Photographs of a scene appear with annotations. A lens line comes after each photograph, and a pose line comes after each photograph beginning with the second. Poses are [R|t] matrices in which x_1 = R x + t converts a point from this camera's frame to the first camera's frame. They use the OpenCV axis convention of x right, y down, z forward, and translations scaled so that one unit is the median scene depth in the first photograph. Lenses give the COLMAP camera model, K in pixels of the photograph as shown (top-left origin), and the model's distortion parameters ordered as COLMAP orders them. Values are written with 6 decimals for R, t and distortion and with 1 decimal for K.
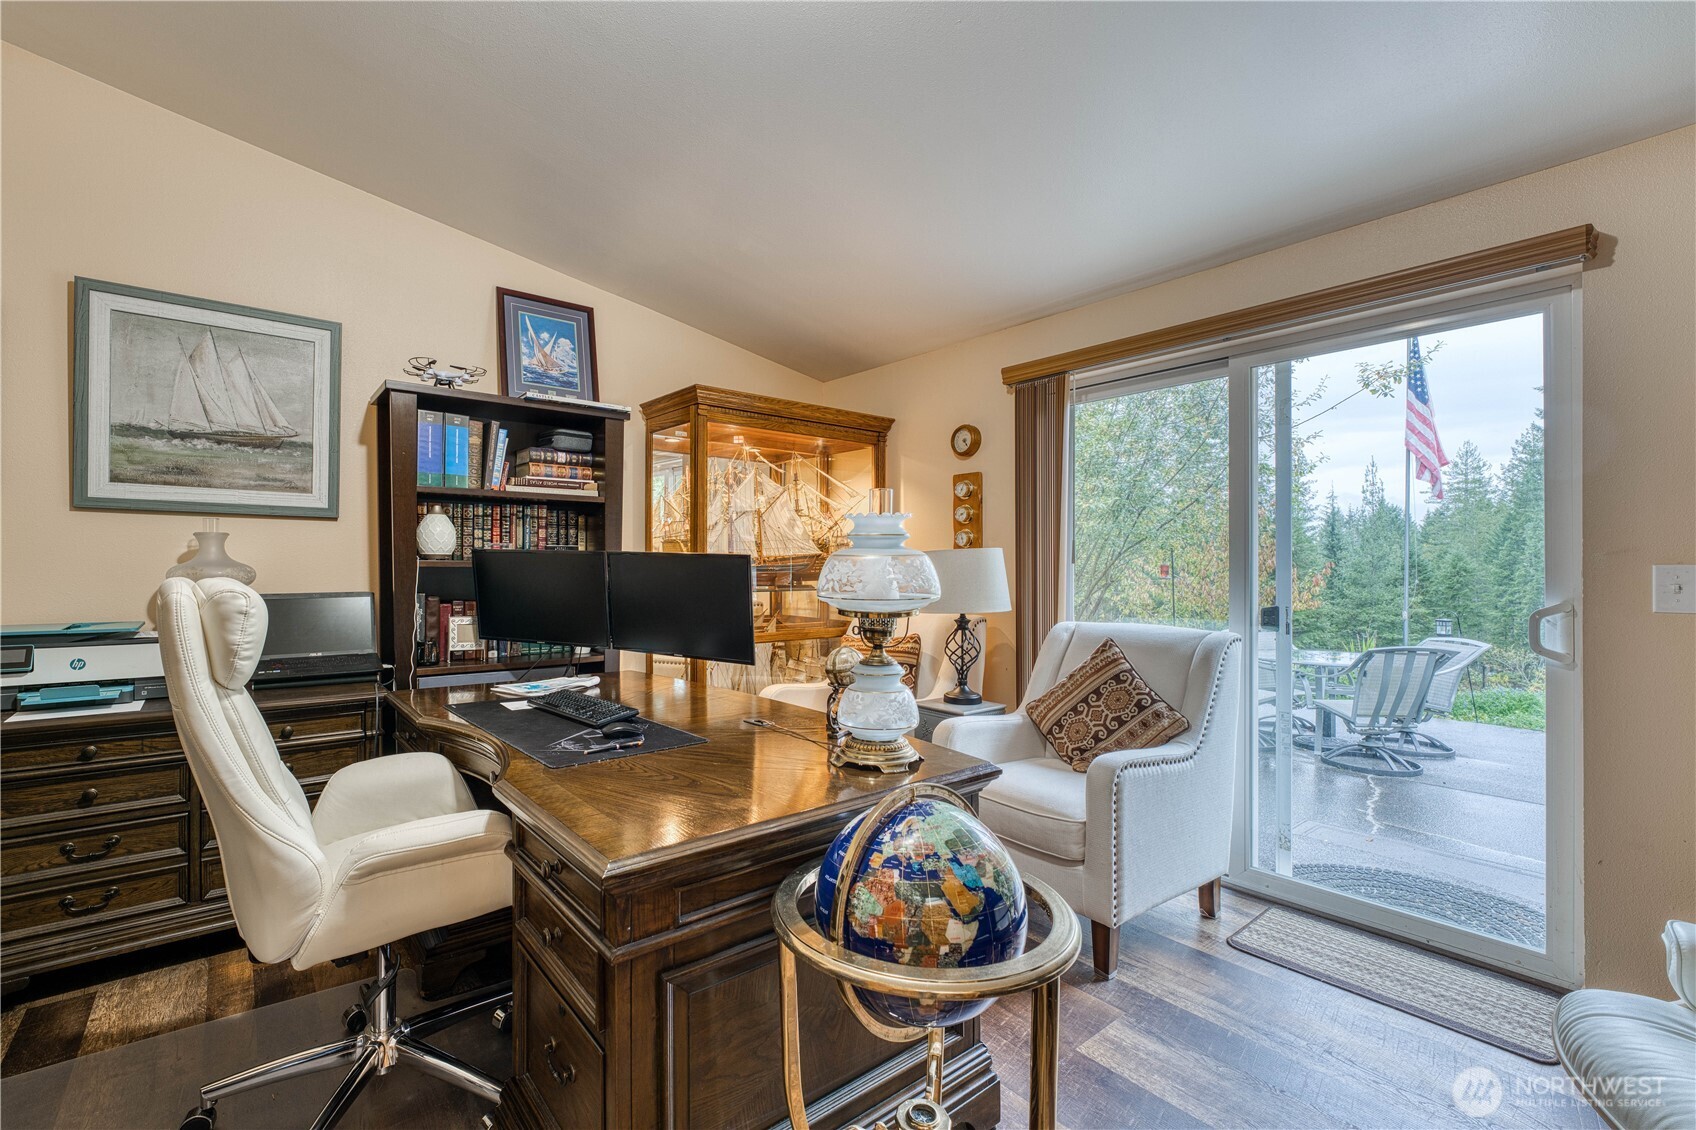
lens RADIAL K [[749.7, 0, 842.1], [0, 749.7, 565.5], [0, 0, 1]] dist [-0.004801, 0.002594]
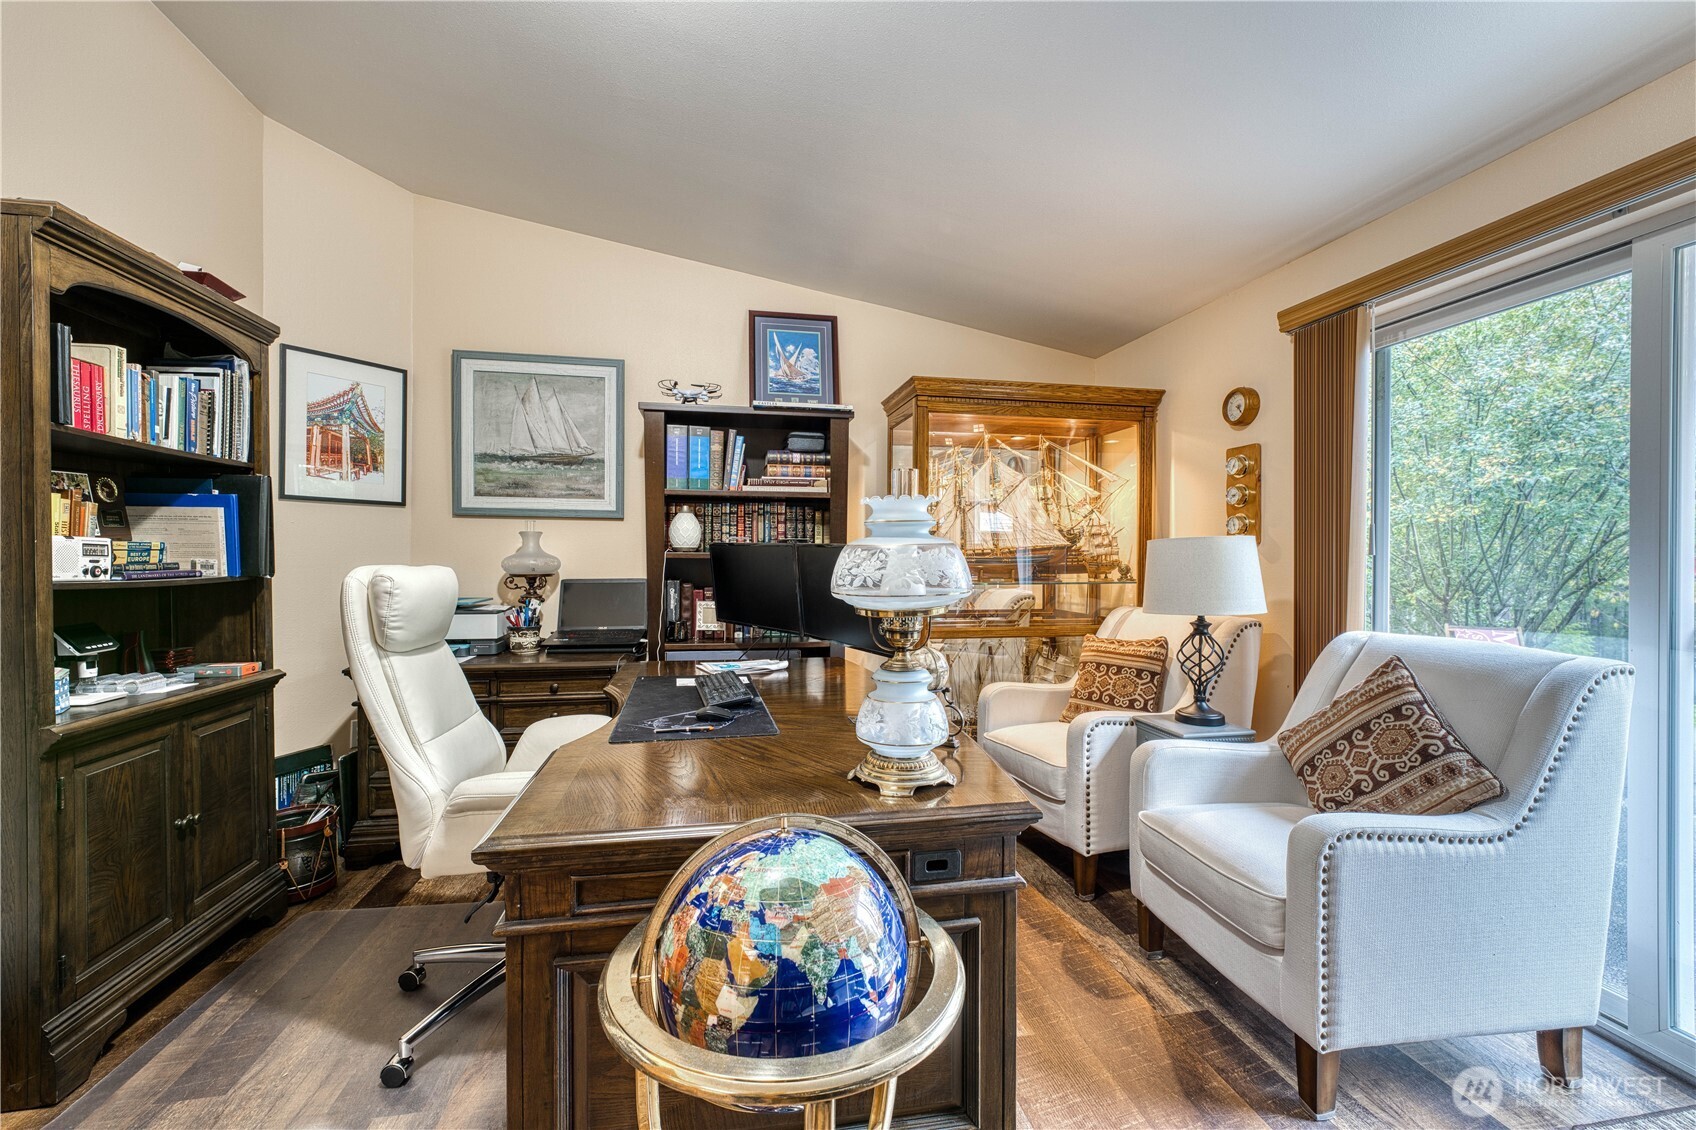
lens RADIAL K [[722.2, 0, 855.0], [0, 722.2, 561.9], [0, 0, 1]] dist [-0.004322, -0.000144]
pose [[0.882649, 0.004191, -0.470014, 0.228311], [-0.001561, 0.999981, 0.005985, 0.000759], [0.470030, -0.004549, 0.882639, 0.131818]]
